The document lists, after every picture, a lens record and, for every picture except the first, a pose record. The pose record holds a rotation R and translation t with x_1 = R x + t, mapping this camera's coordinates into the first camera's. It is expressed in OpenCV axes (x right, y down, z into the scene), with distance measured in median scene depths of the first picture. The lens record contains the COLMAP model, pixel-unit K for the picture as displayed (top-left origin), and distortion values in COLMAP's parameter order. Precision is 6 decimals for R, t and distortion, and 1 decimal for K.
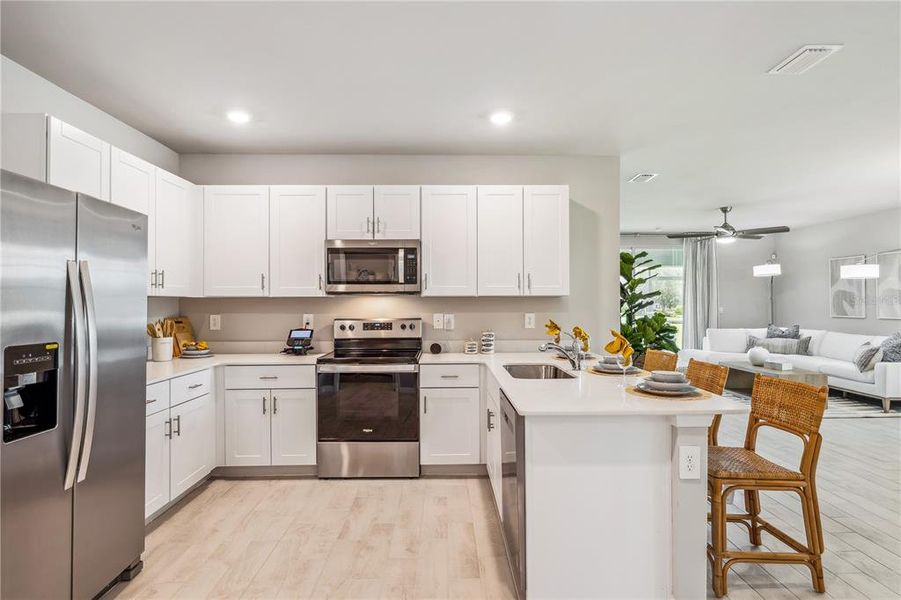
lens RADIAL K [[478.9, 0, 449.8], [0, 478.9, 301.3], [0, 0, 1]] dist [-0.003664, -0.000786]
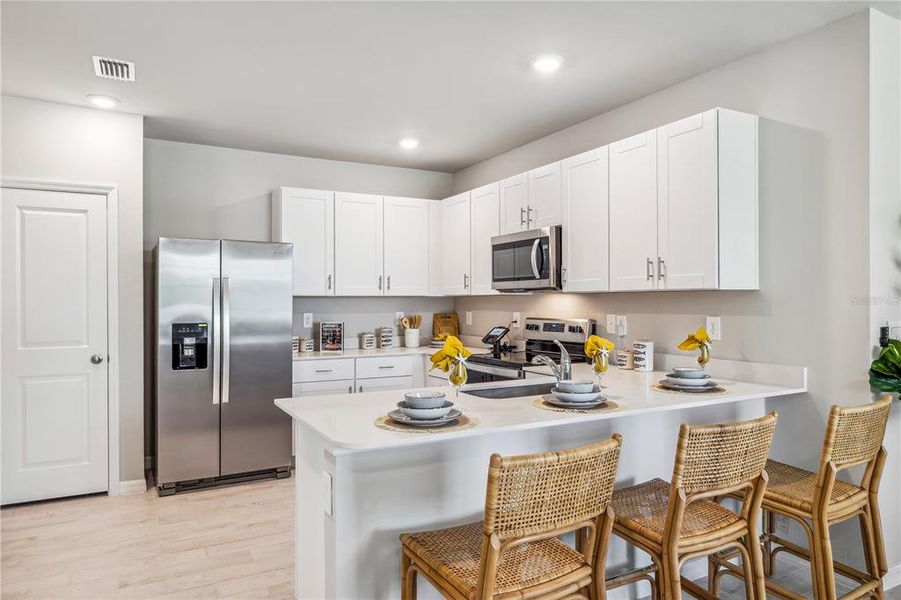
lens RADIAL K [[596.1, 0, 448.0], [0, 596.1, 304.8], [0, 0, 1]] dist [-0.003548, -0.000547]
pose [[0.468094, 0.005526, -0.883662, 0.512711], [0.007019, 0.999926, 0.009971, -0.000958], [0.883651, -0.010870, 0.468020, 0.225383]]
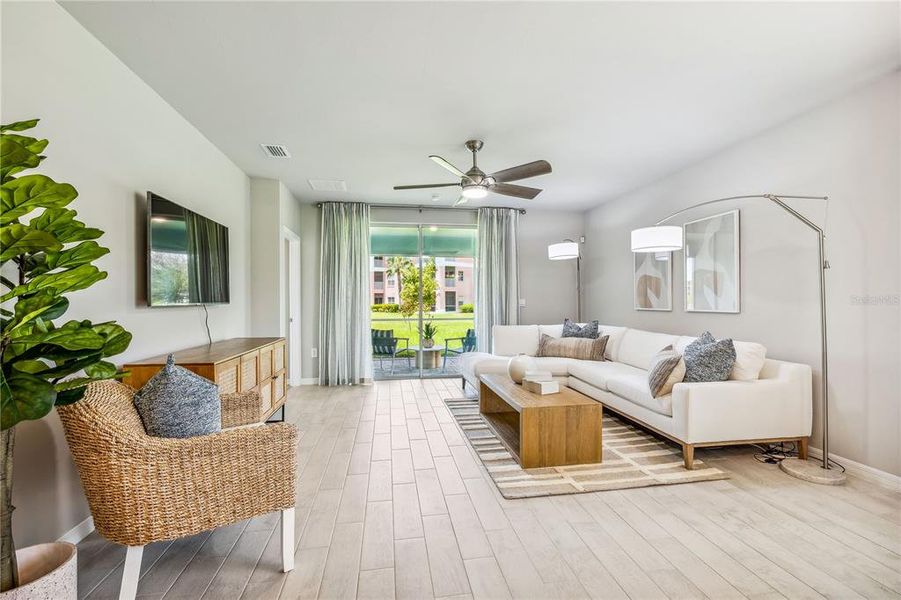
lens RADIAL K [[389.1, 0, 450.2], [0, 389.1, 301.1], [0, 0, 1]] dist [0.001915, 0.000525]
pose [[0.988571, -0.001550, 0.150746, 0.526034], [0.001057, 0.999994, 0.003349, 0.021102], [-0.150750, -0.003152, 0.988567, 0.541948]]
